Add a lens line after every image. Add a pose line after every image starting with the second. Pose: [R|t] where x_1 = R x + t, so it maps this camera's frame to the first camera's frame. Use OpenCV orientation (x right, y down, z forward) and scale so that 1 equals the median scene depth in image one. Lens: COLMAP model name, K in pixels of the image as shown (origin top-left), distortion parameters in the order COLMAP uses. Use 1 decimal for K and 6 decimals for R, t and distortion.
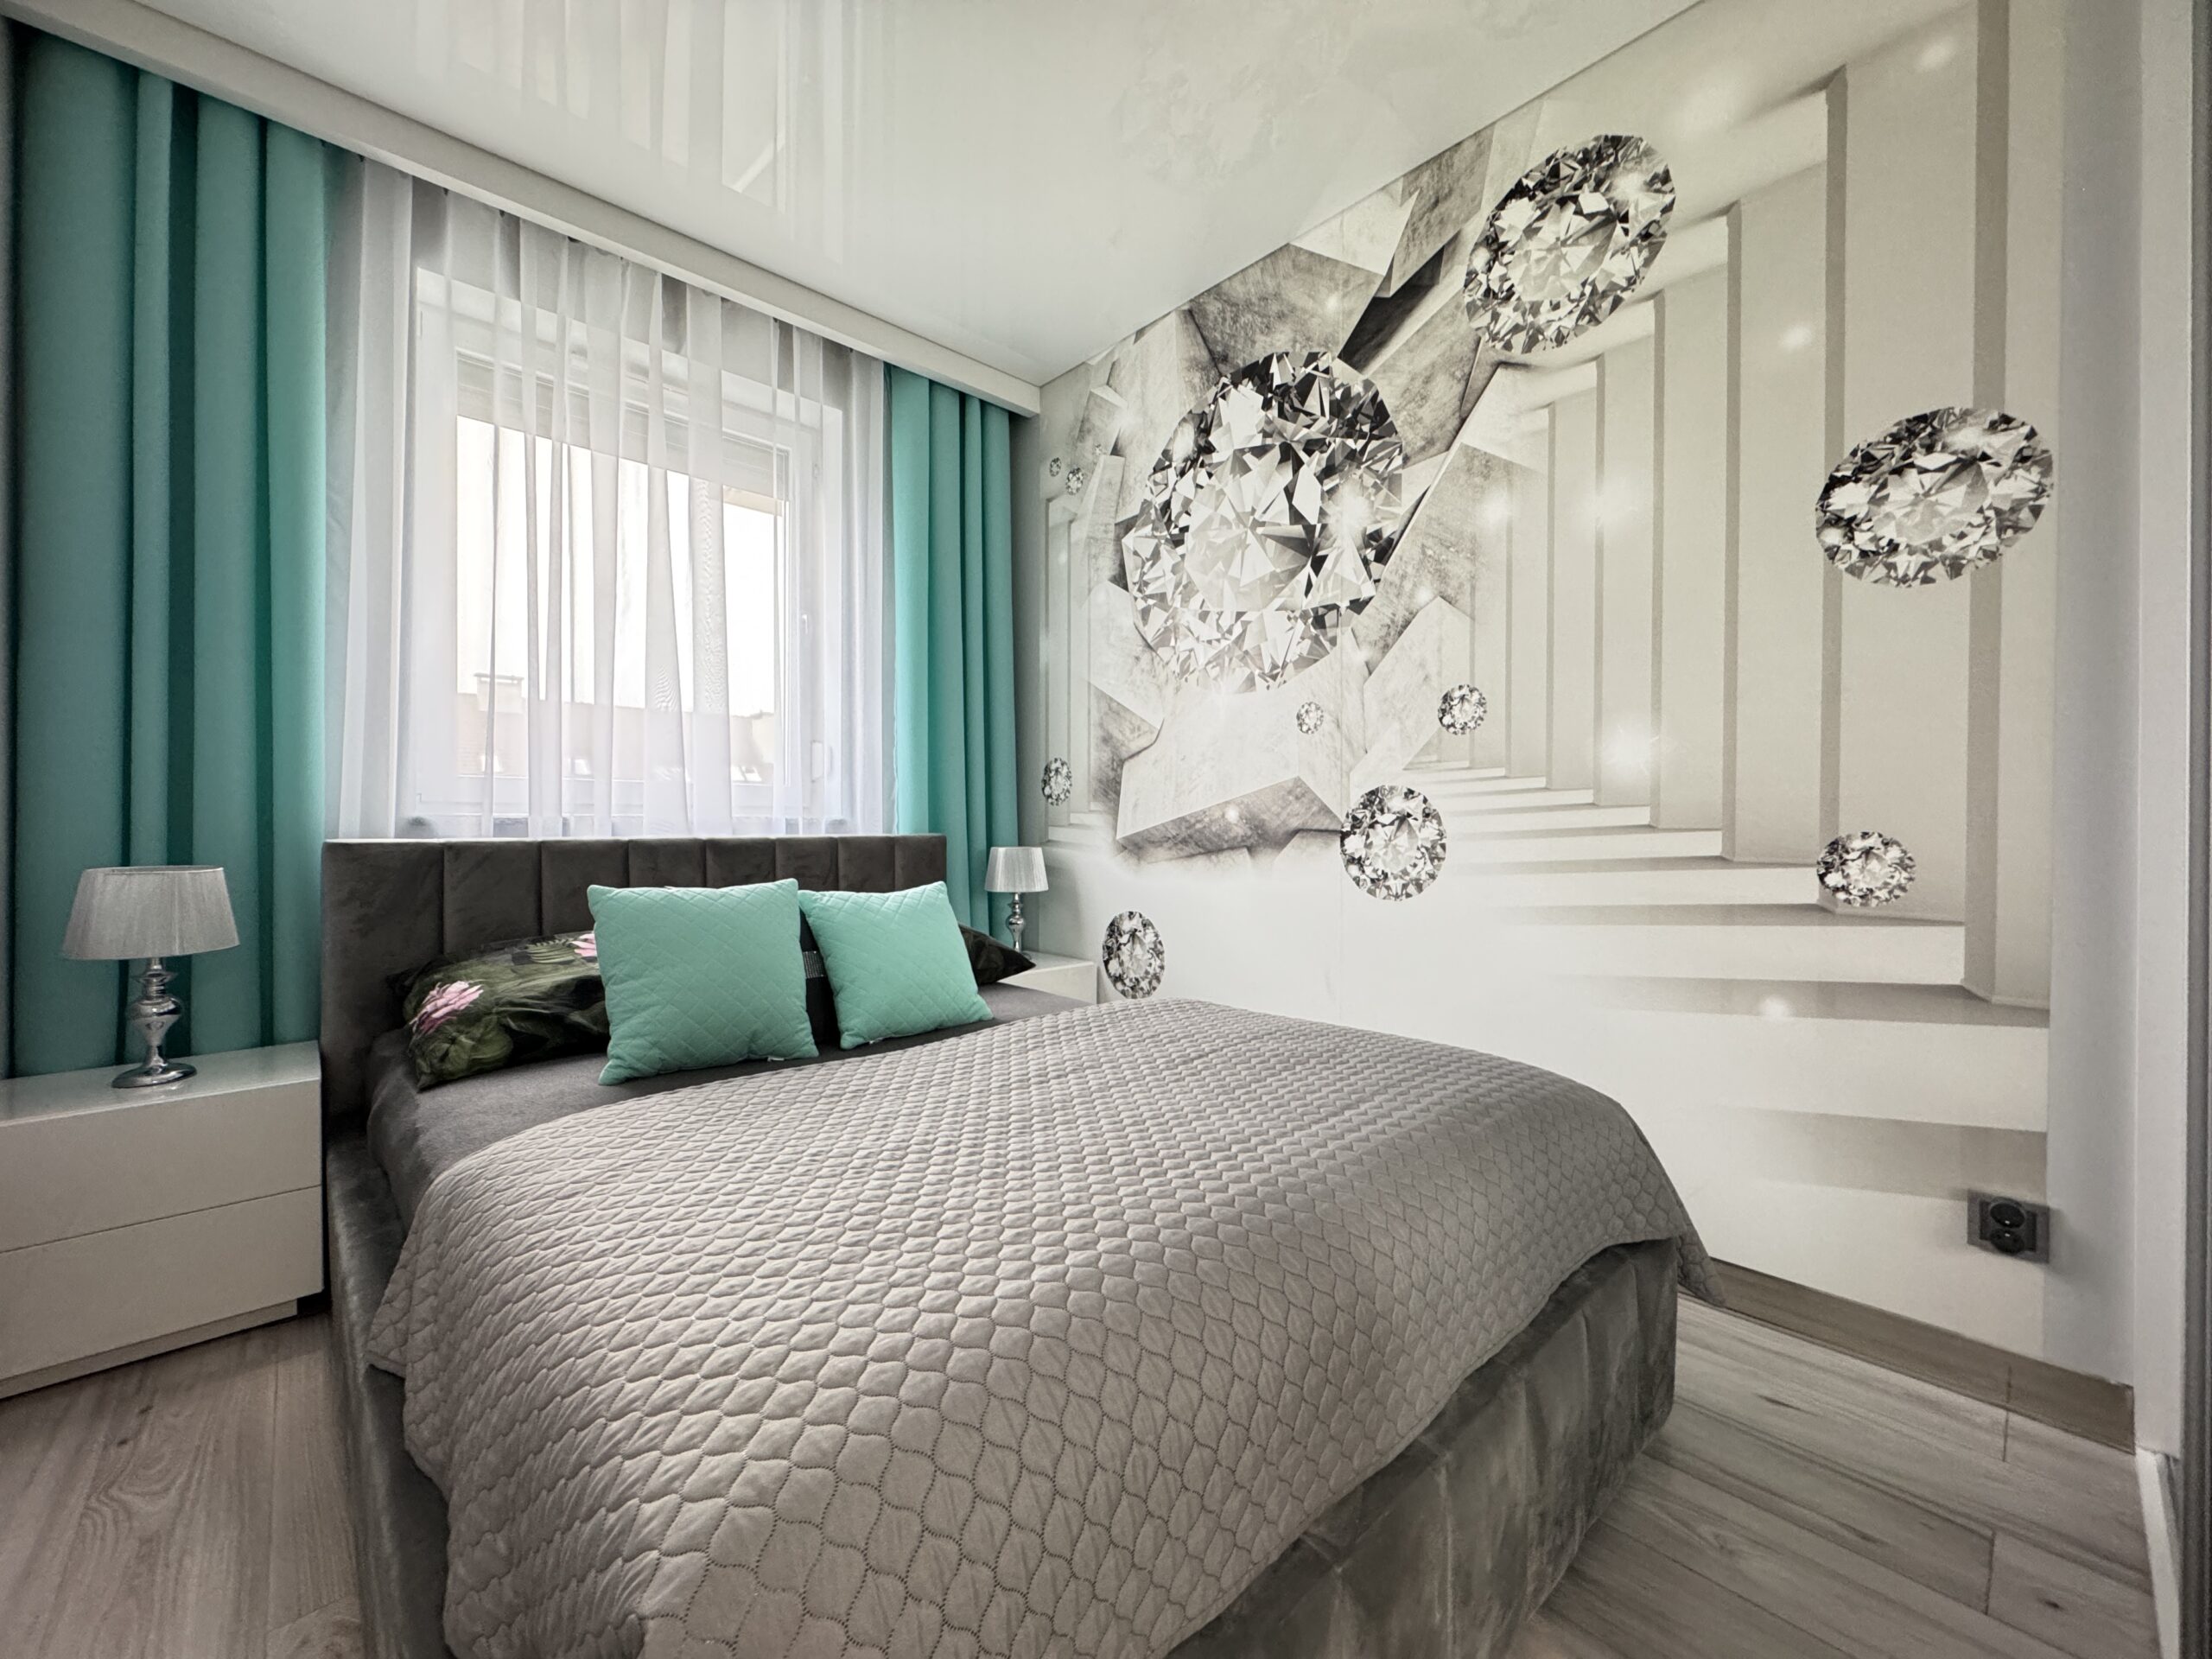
lens RADIAL K [[876.4, 0, 1105.7], [0, 876.4, 824.0], [0, 0, 1]] dist [-0.003225, -0.000274]
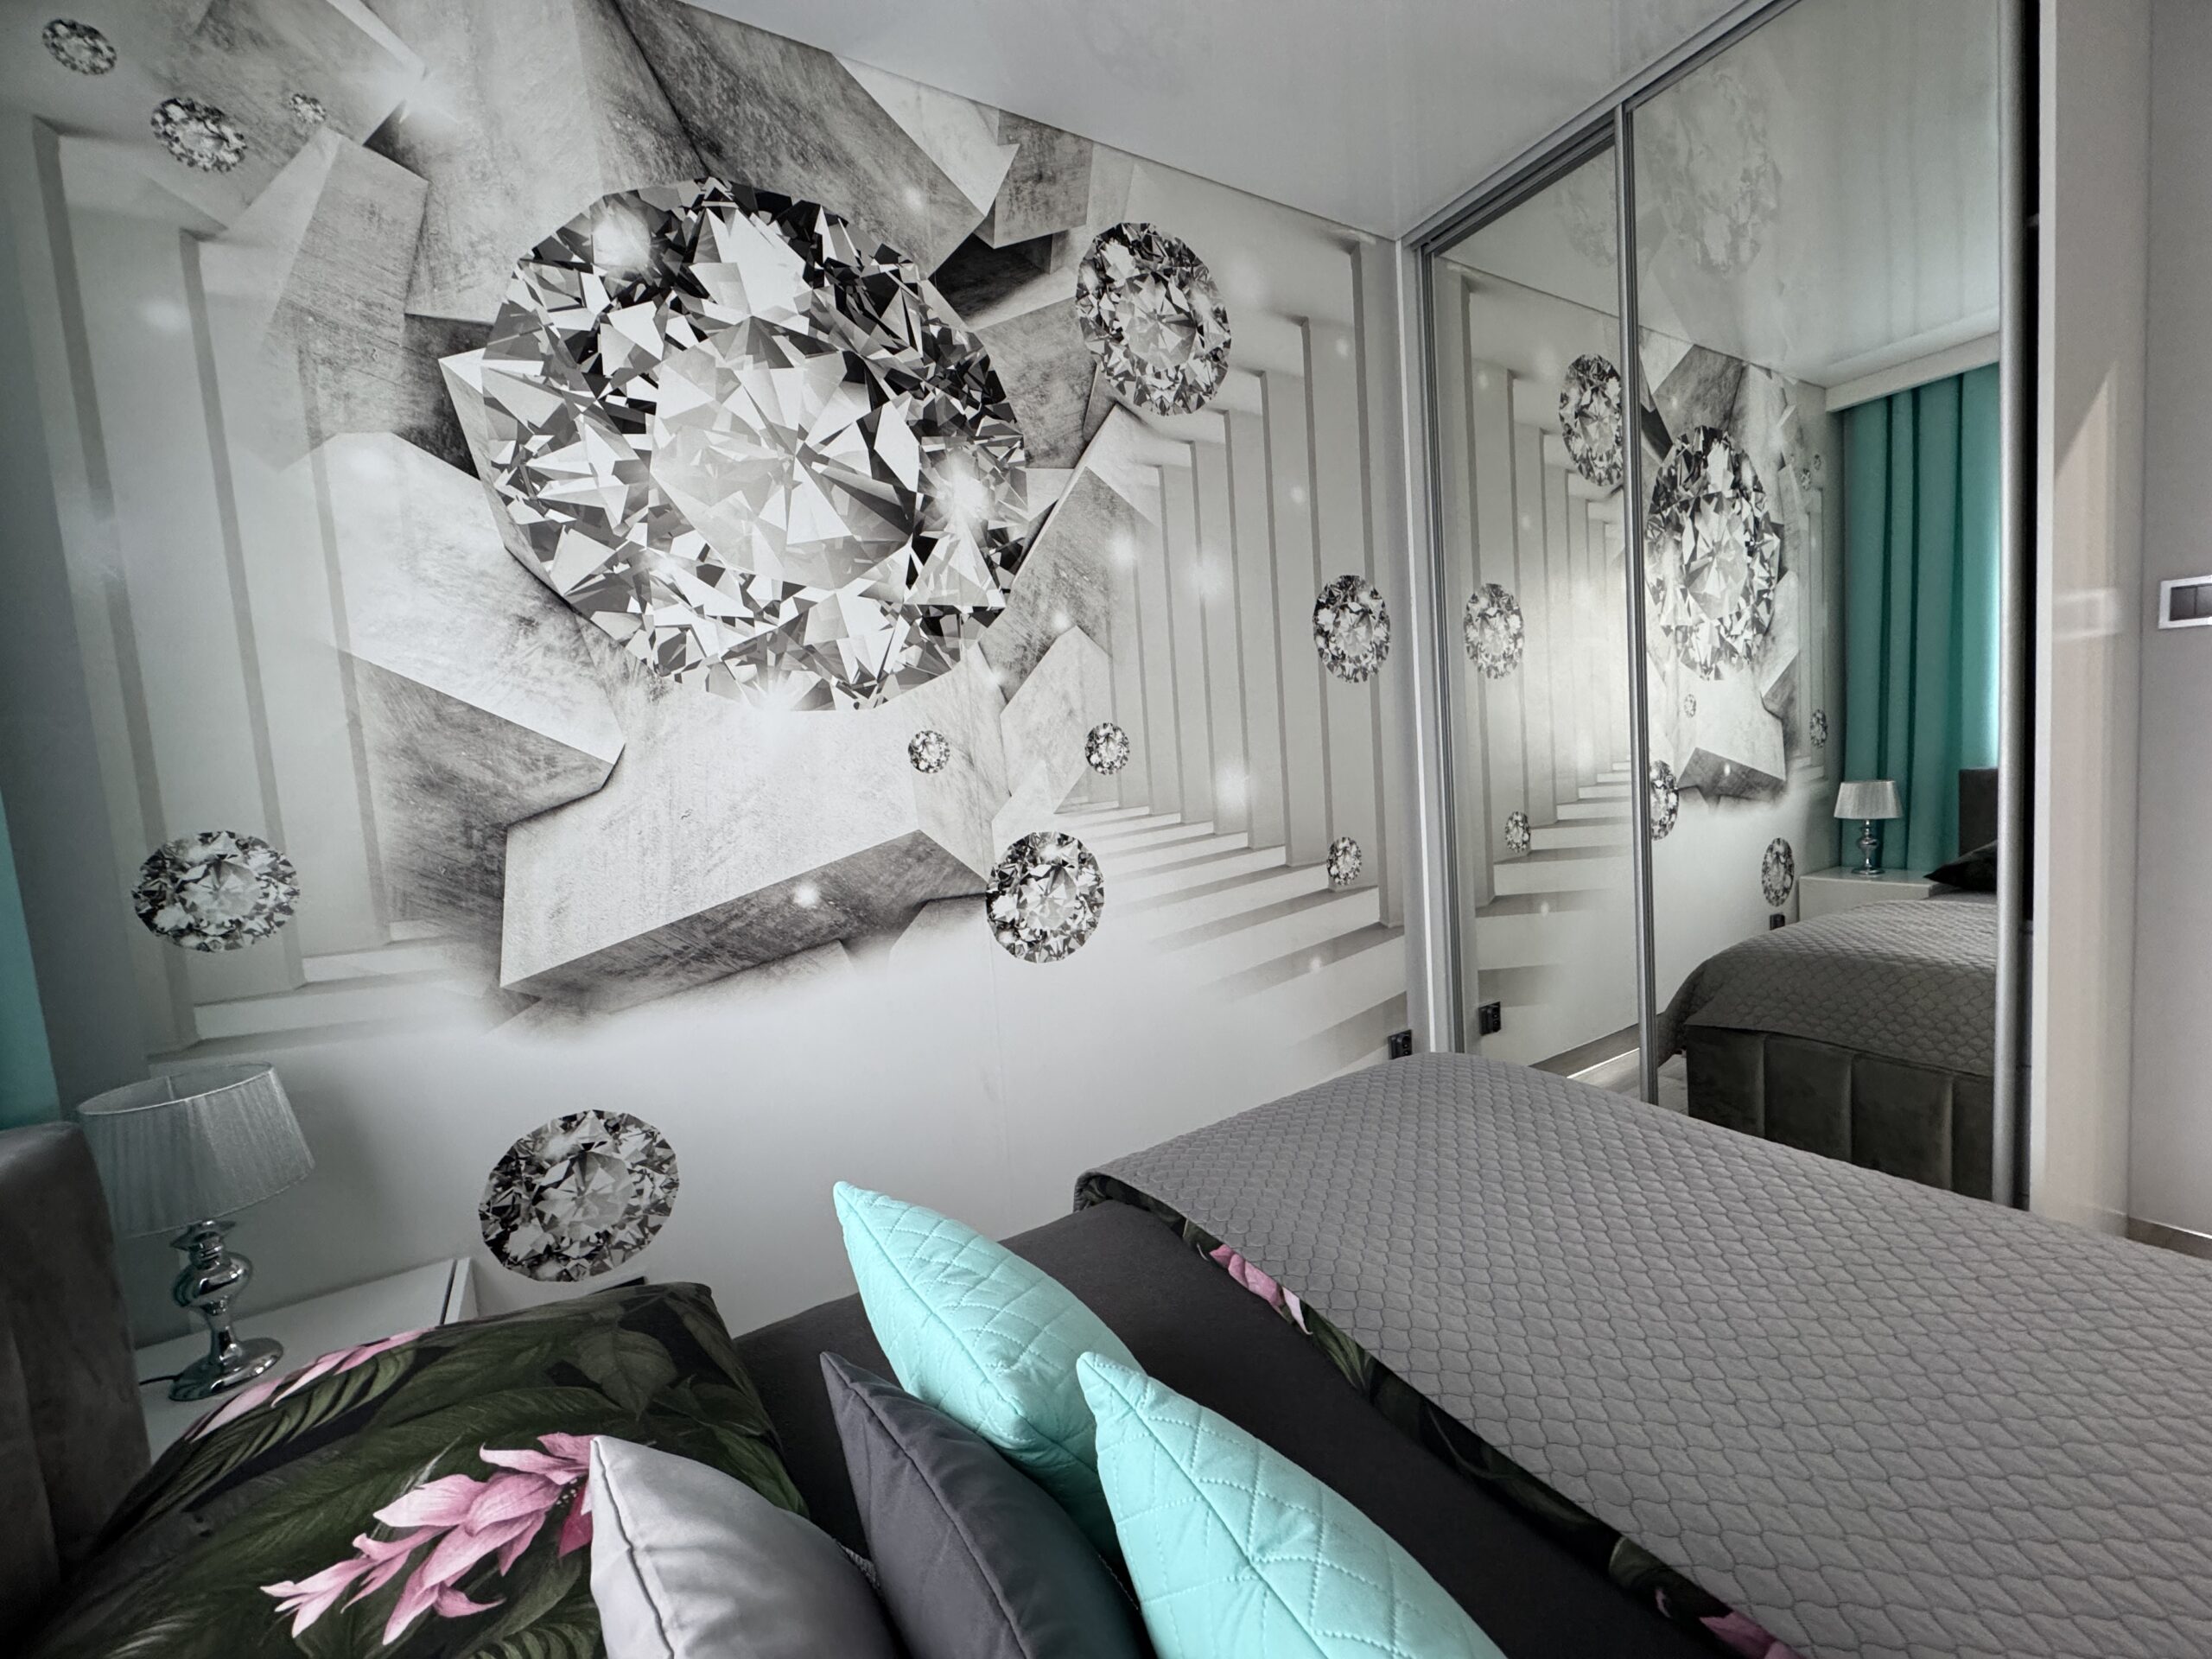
lens RADIAL K [[876.4, 0, 1107.4], [0, 876.4, 834.2], [0, 0, 1]] dist [-0.003225, -0.000274]
pose [[0.205276, -0.093807, 0.974198, -0.492001], [0.077560, 0.993825, 0.079354, -0.101885], [-0.975626, 0.059270, 0.211284, 0.718310]]
